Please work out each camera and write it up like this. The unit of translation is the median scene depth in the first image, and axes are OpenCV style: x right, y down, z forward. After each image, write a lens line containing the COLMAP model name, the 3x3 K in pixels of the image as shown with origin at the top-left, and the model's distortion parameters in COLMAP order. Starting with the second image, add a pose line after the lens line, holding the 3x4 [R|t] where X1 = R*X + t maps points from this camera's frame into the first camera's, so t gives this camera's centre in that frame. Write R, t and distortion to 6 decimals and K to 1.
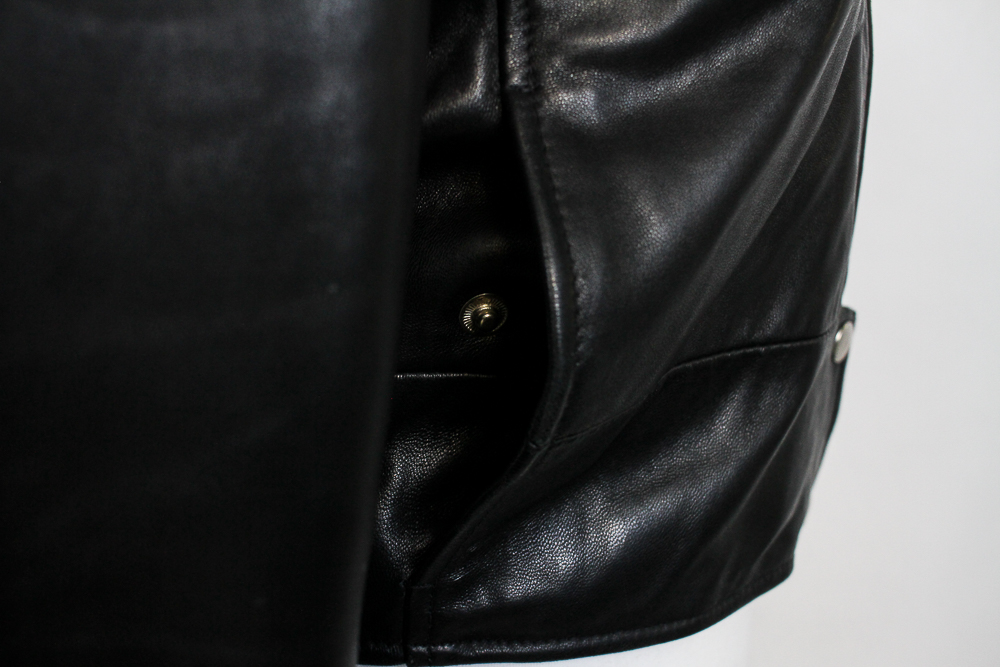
lens RADIAL K [[1182.3, 0, 500.0], [0, 1182.3, 333.5], [0, 0, 1]] dist [-0.126949, 0.071979]
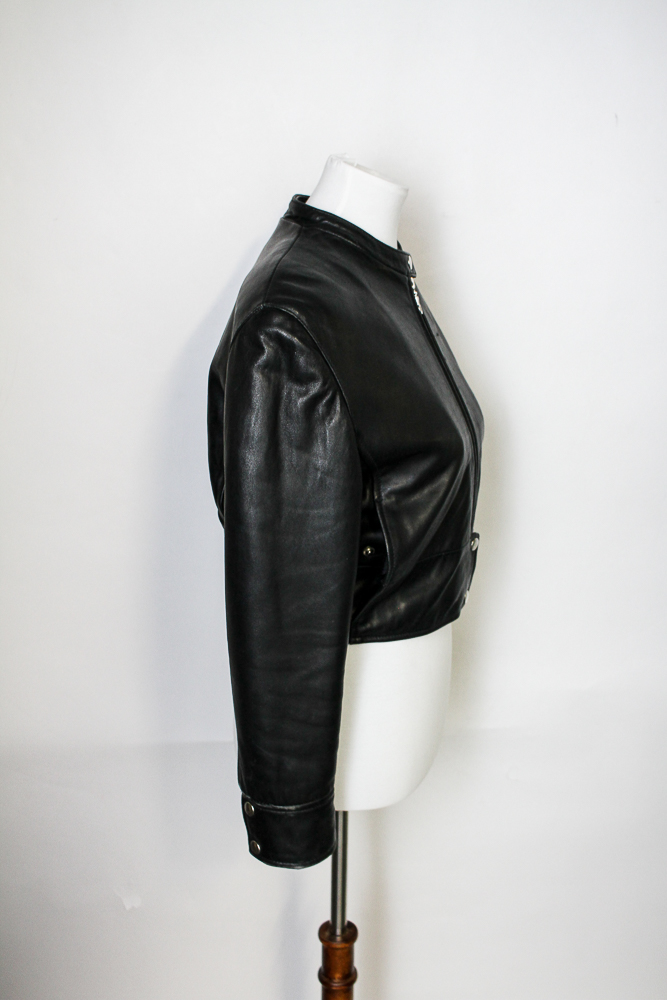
lens RADIAL K [[1182.3, 0, 333.5], [0, 1182.3, 500.0], [0, 0, 1]] dist [-0.126949, 0.071979]
pose [[0.998663, -0.038305, 0.034707, -0.233352], [0.036252, 0.997660, 0.057965, -0.375106], [-0.036846, -0.056629, 0.997715, -2.602957]]
